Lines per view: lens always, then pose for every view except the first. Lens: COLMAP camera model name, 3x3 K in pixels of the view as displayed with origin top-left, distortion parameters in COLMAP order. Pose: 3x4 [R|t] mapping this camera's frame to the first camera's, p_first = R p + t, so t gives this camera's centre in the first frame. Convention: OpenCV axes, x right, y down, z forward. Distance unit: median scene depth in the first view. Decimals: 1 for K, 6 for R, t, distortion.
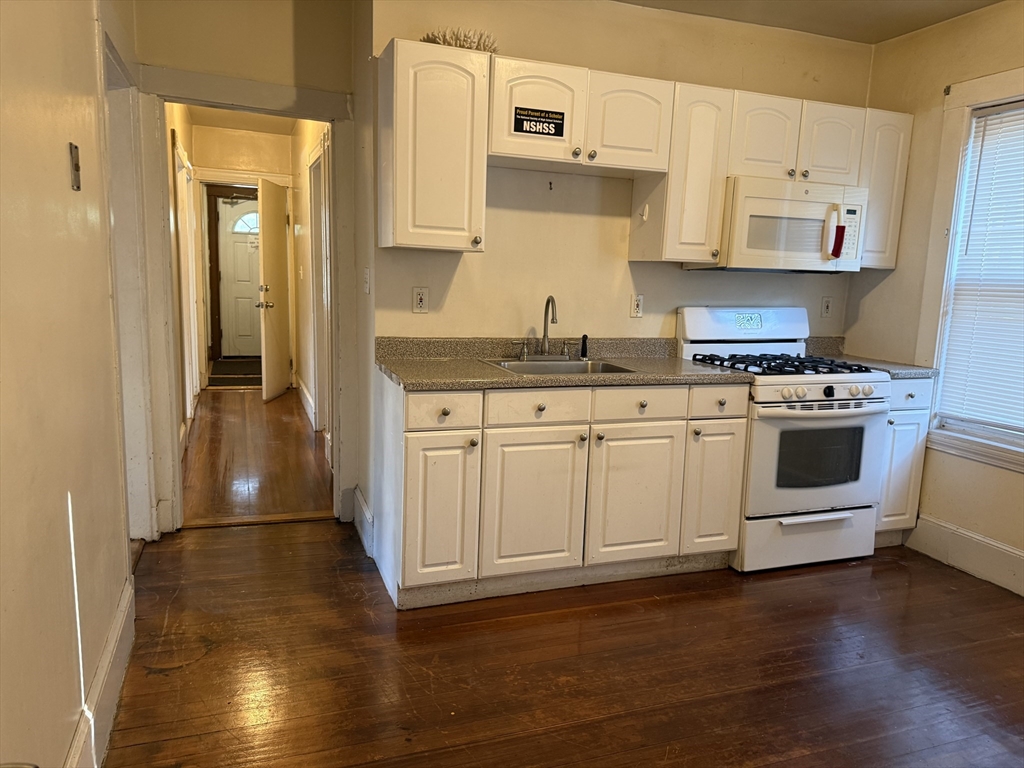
lens RADIAL K [[721.1, 0, 518.0], [0, 721.1, 385.1], [0, 0, 1]] dist [0.078597, -0.094016]
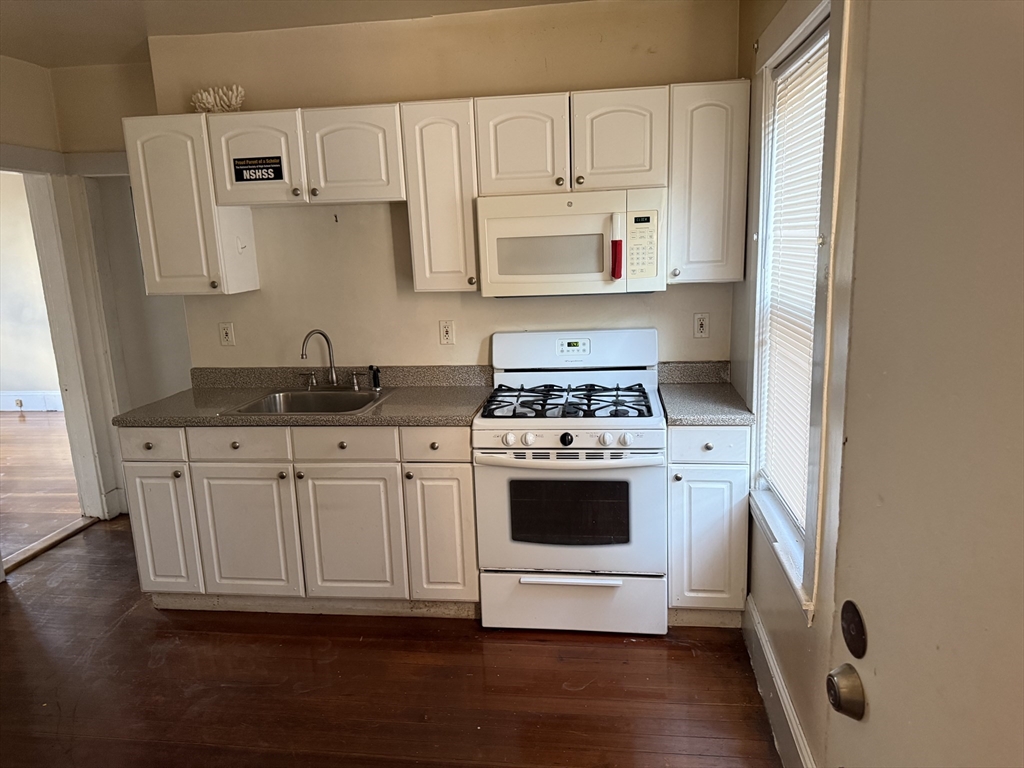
lens RADIAL K [[721.1, 0, 515.5], [0, 721.1, 386.6], [0, 0, 1]] dist [0.078597, -0.094016]
pose [[0.880385, 0.029438, -0.473344, 0.779752], [-0.006881, 0.998760, 0.049315, -0.095662], [0.474209, -0.040159, 0.879496, 0.222008]]
